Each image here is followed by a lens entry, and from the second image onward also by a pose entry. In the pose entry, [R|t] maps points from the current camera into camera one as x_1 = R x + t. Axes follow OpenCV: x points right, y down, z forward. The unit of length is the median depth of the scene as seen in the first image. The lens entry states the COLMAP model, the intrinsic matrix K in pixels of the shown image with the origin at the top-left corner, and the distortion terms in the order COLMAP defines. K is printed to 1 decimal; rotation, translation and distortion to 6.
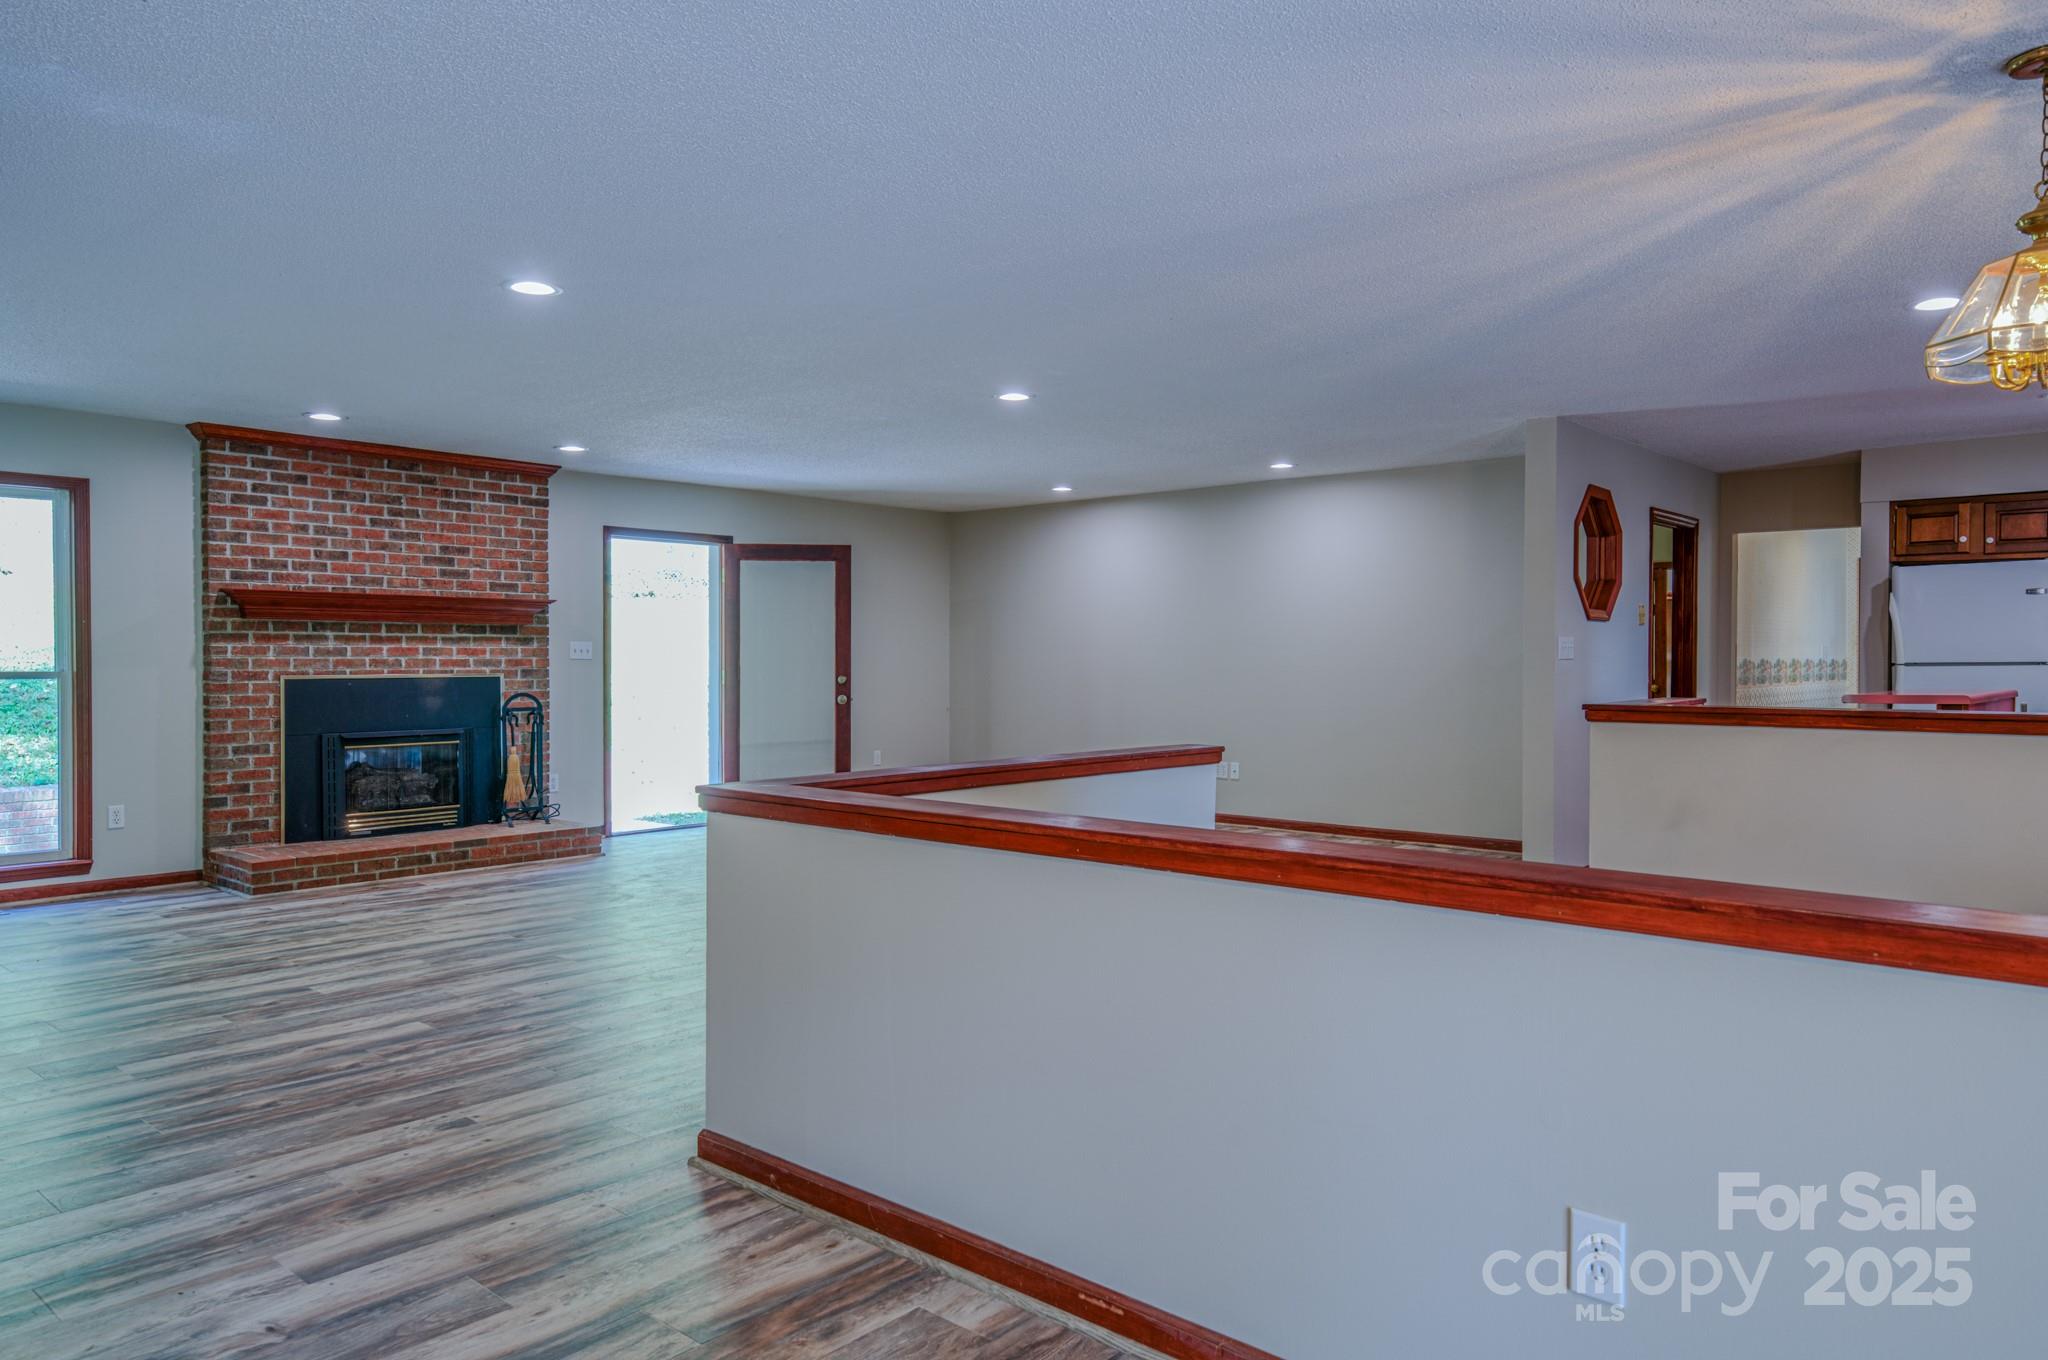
lens RADIAL K [[1335.8, 0, 1029.0], [0, 1335.8, 669.2], [0, 0, 1]] dist [0.033131, -0.001406]
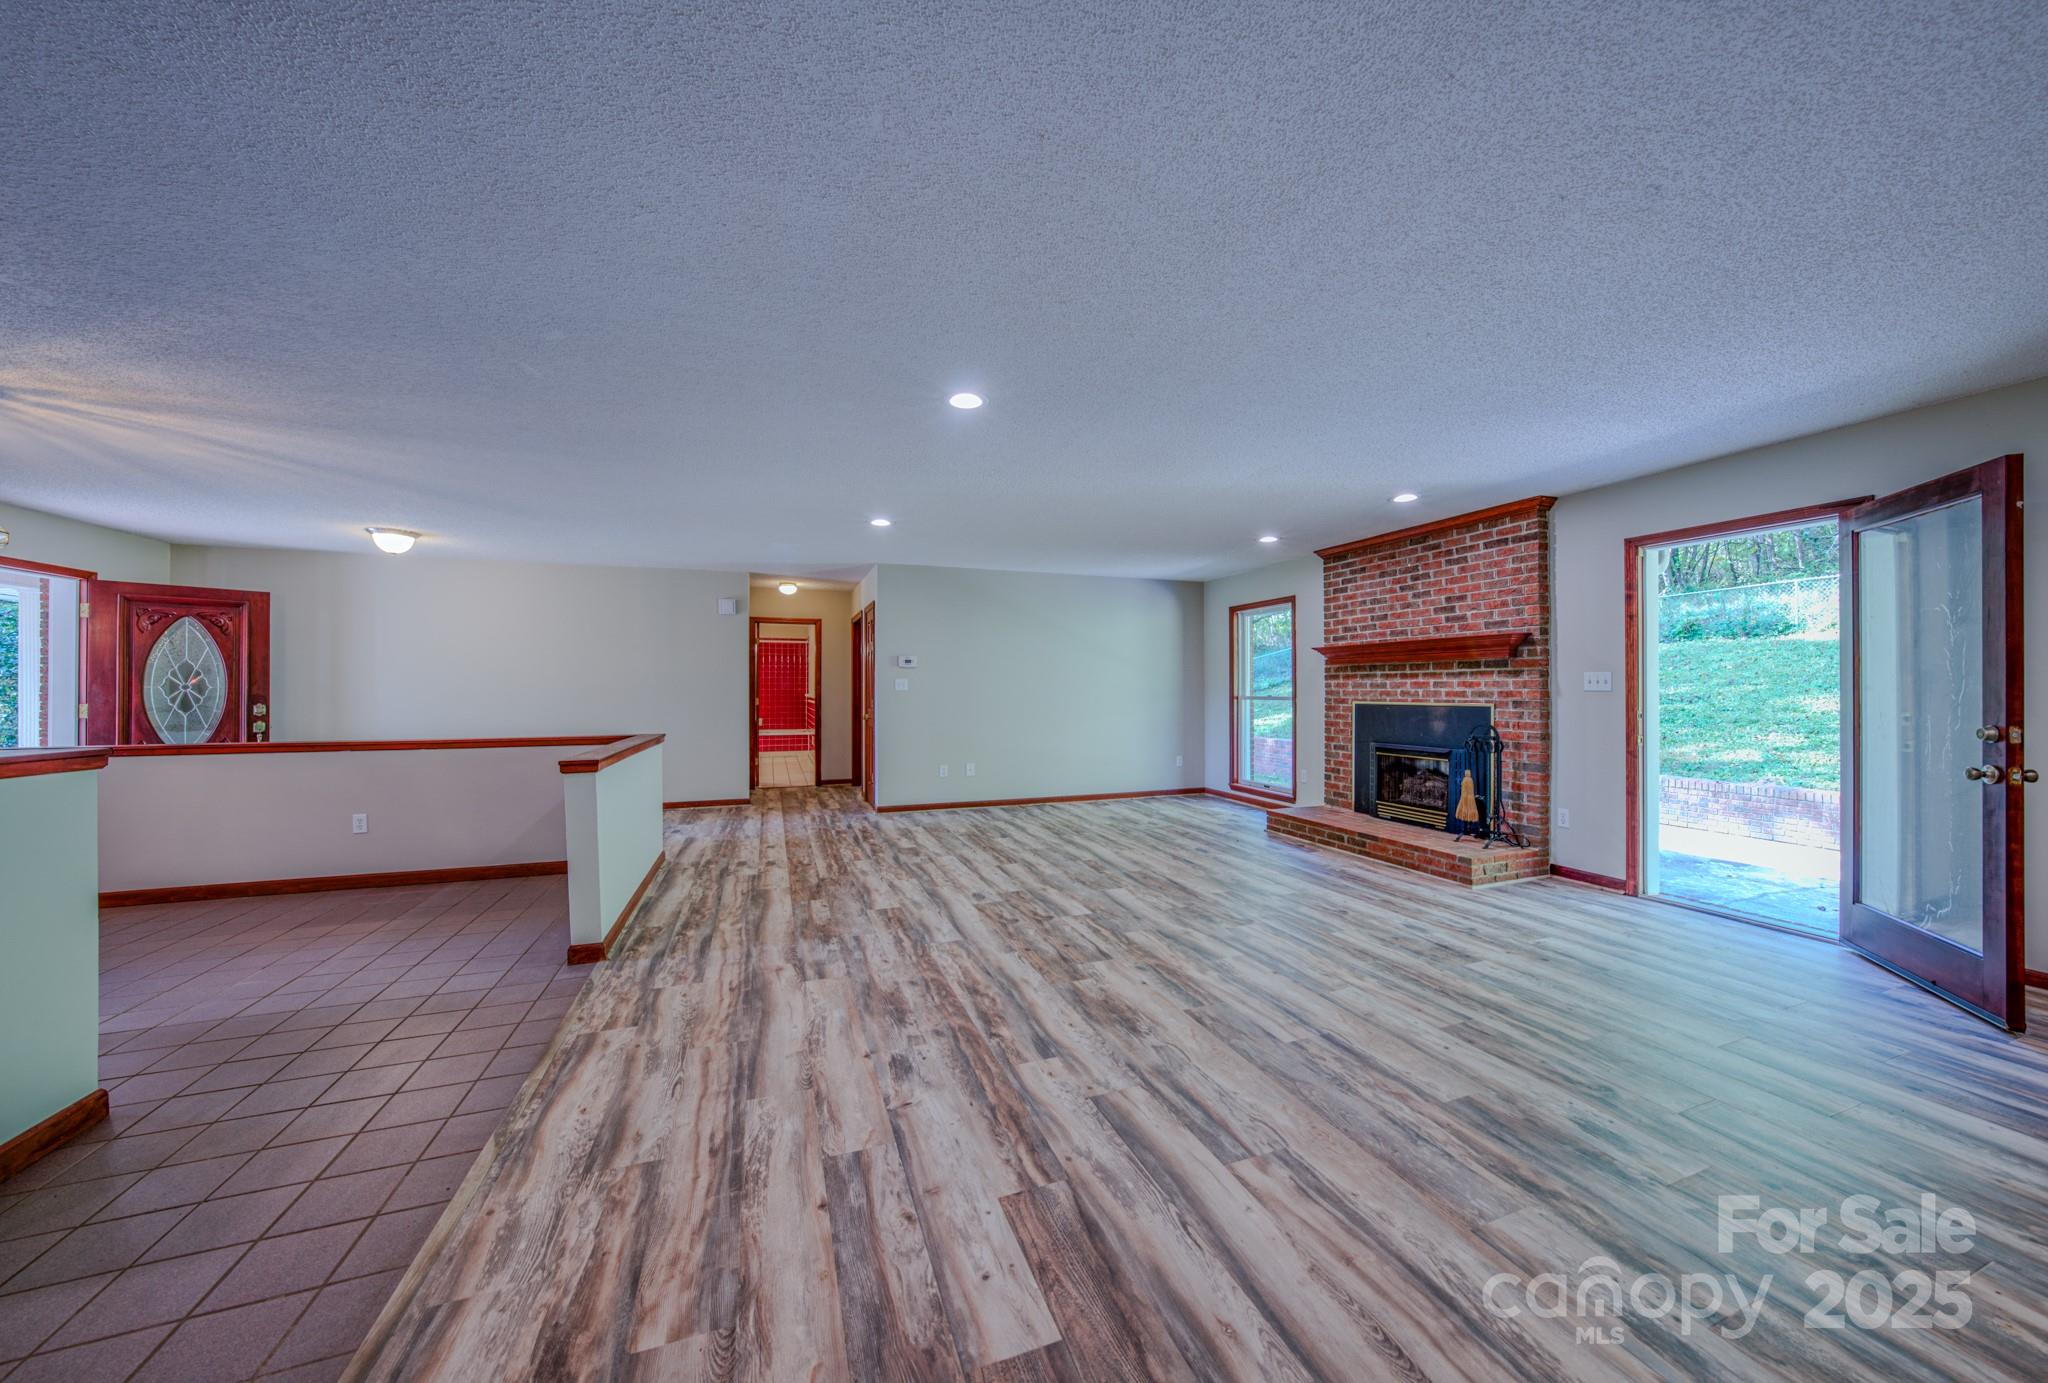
lens RADIAL K [[712.1, 0, 1039.1], [0, 712.1, 688.6], [0, 0, 1]] dist [-0.017539, 0.000127]
pose [[-0.464475, 0.000057, -0.885586, 0.324410], [-0.005518, 0.999980, 0.002958, -0.010016], [0.885569, 0.006260, -0.464465, 1.058878]]
